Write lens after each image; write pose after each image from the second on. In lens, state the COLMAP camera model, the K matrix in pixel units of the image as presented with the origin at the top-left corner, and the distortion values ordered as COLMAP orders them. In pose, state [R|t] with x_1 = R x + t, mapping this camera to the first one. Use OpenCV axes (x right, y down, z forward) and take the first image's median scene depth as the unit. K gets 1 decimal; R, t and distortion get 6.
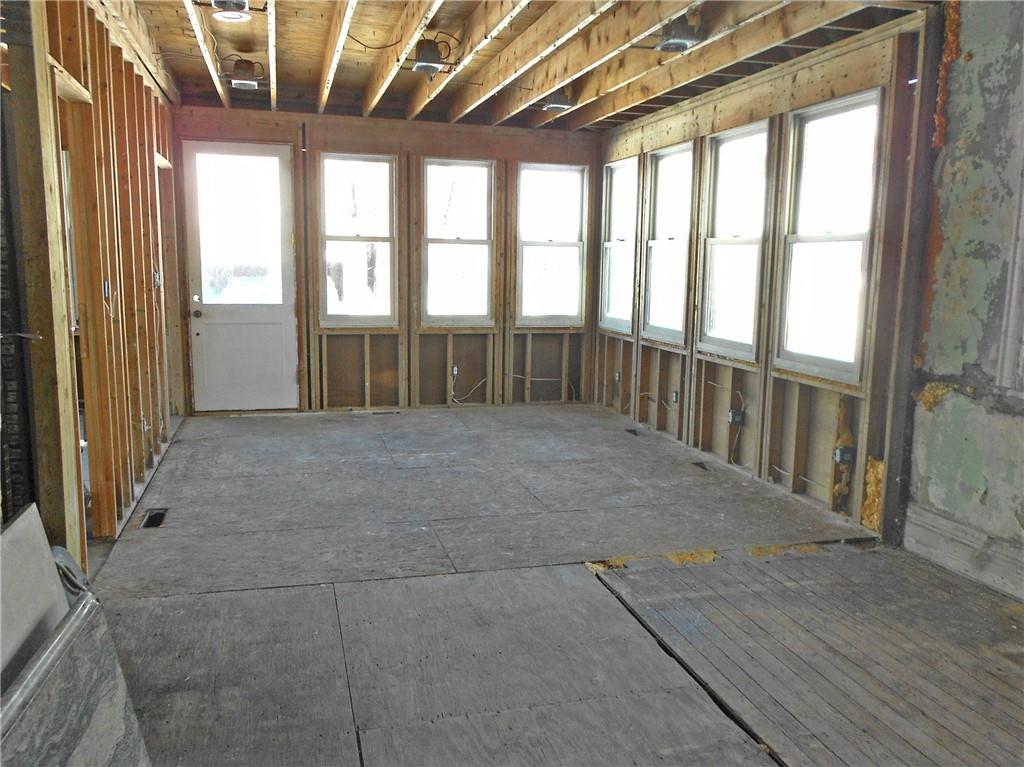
lens RADIAL K [[821.8, 0, 512.0], [0, 821.8, 390.6], [0, 0, 1]] dist [0.008242, -0.006270]
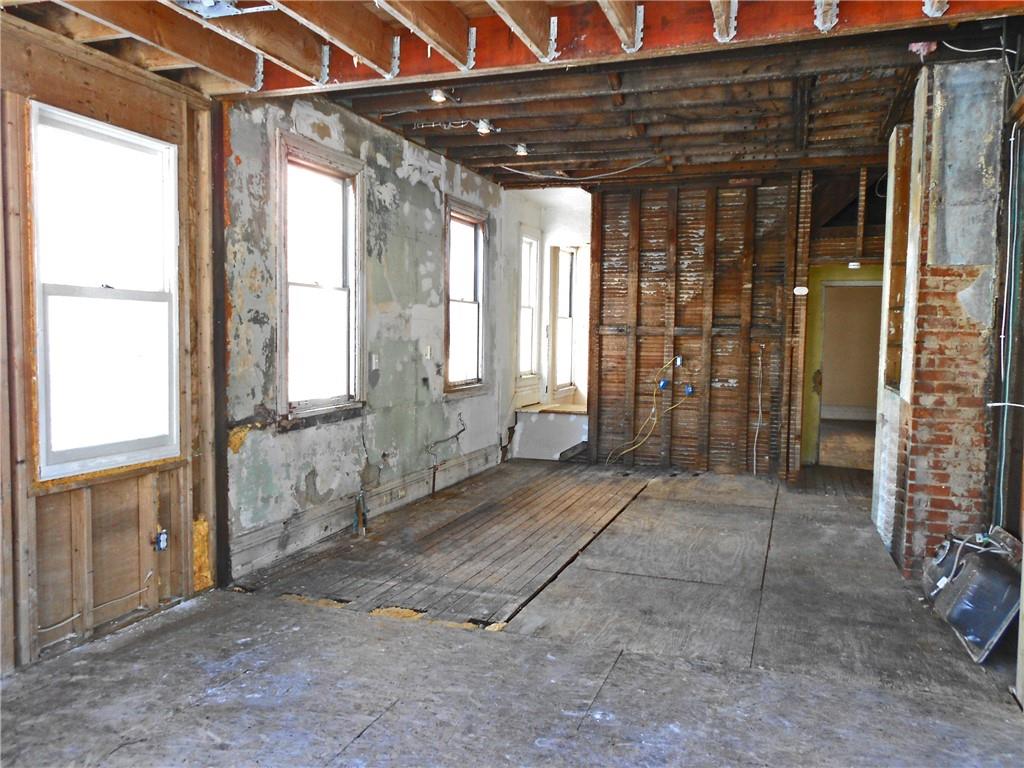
lens RADIAL K [[821.8, 0, 512.0], [0, 821.8, 391.1], [0, 0, 1]] dist [0.008242, -0.006270]
pose [[-0.821373, -0.069819, 0.566102, -0.500151], [0.059296, 0.976651, 0.206487, -0.298729], [-0.567301, 0.203170, -0.798055, 1.818129]]
